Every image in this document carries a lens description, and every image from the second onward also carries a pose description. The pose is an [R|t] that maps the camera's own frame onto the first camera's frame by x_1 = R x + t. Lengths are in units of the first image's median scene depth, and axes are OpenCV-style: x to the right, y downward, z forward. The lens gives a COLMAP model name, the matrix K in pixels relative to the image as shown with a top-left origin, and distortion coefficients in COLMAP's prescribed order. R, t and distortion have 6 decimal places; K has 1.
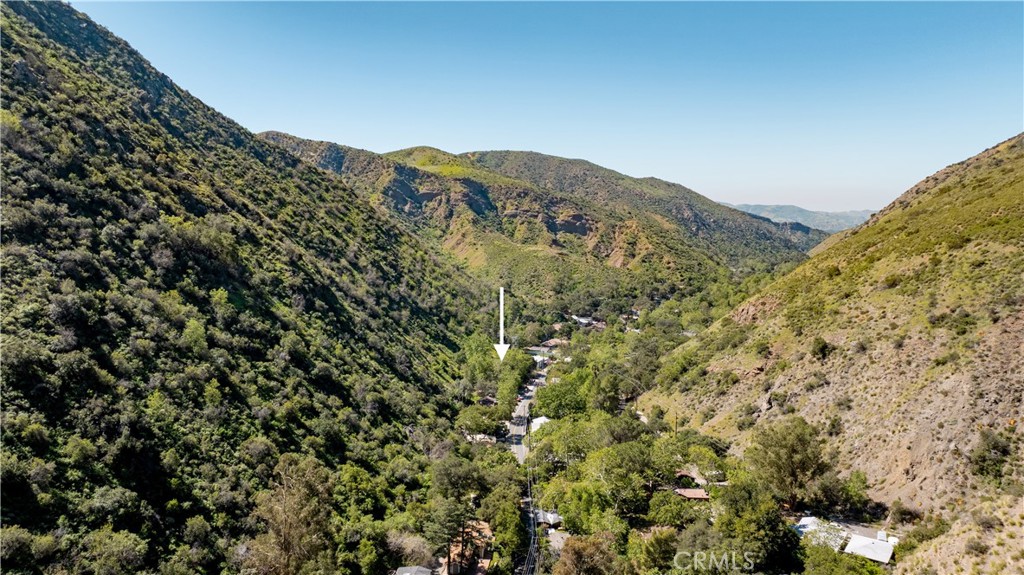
lens RADIAL K [[722.5, 0, 517.4], [0, 722.5, 283.5], [0, 0, 1]] dist [-0.026977, 0.007905]
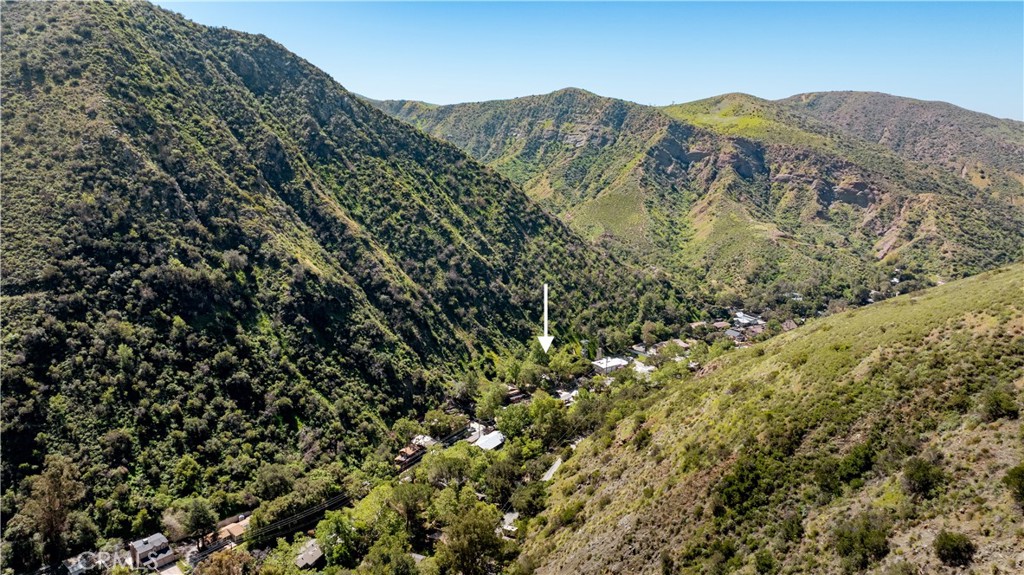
lens RADIAL K [[722.5, 0, 517.4], [0, 722.5, 283.5], [0, 0, 1]] dist [-0.026977, 0.007905]
pose [[0.846640, 0.123117, -0.517728, 0.200662], [-0.063084, 0.989230, 0.132078, -0.063808], [0.528413, -0.079162, 0.845289, 0.024495]]
